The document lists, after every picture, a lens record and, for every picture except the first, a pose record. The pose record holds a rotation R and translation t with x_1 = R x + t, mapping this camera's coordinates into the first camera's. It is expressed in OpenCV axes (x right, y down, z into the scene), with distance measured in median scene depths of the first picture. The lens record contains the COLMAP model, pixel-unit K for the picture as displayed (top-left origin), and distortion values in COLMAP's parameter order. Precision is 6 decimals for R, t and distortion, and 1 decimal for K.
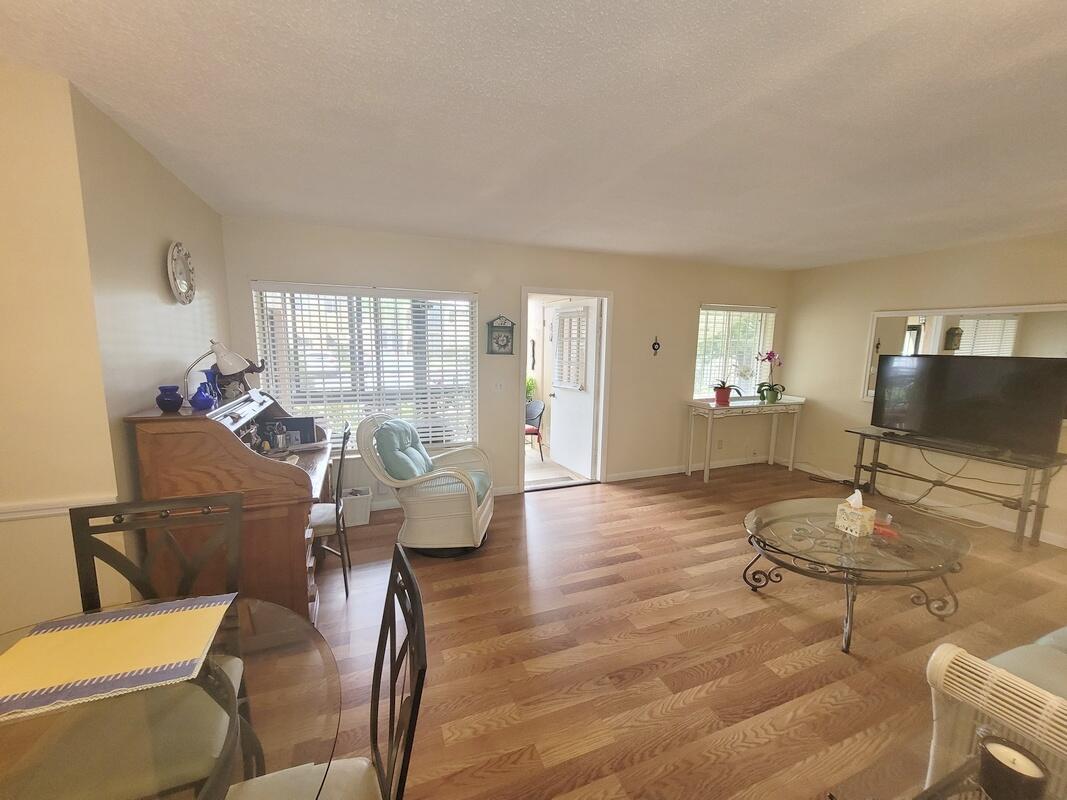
lens RADIAL K [[423.8, 0, 531.1], [0, 423.8, 404.0], [0, 0, 1]] dist [0.008882, 0.000784]
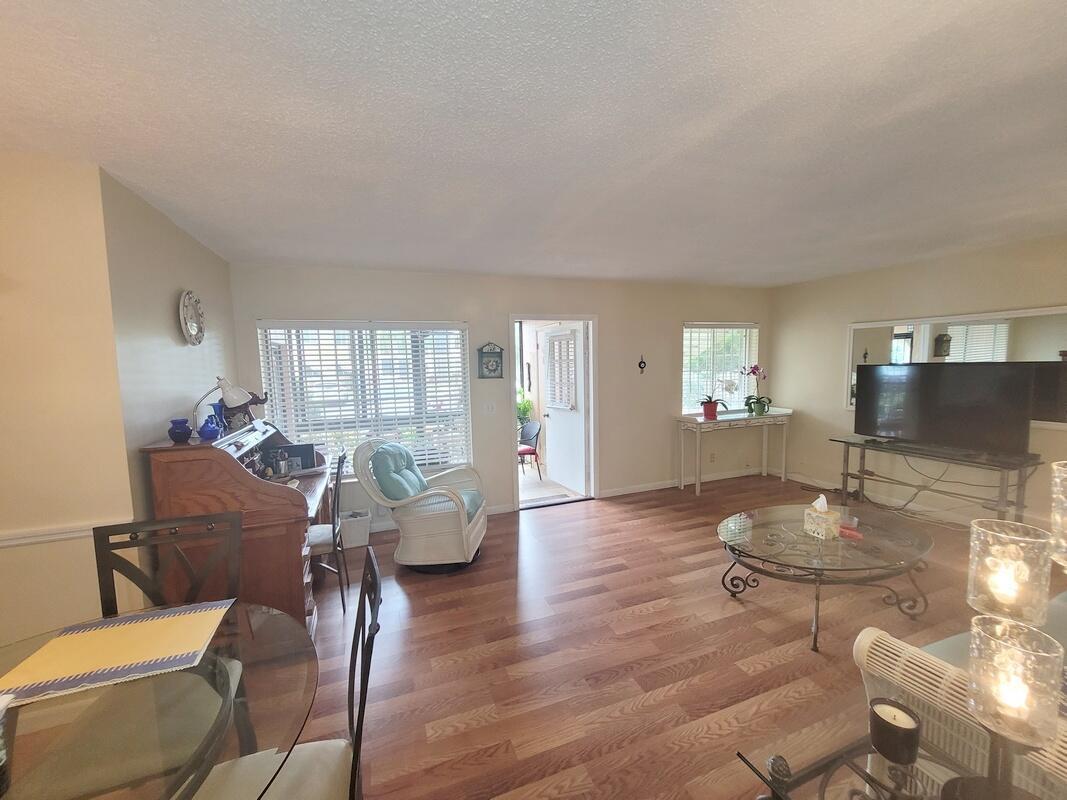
lens RADIAL K [[423.8, 0, 530.5], [0, 423.8, 404.3], [0, 0, 1]] dist [0.008882, 0.000784]
pose [[0.999116, -0.036649, -0.020612, 0.071344], [0.035578, 0.998108, -0.050141, 0.005544], [0.022411, 0.049364, 0.998529, -0.073862]]
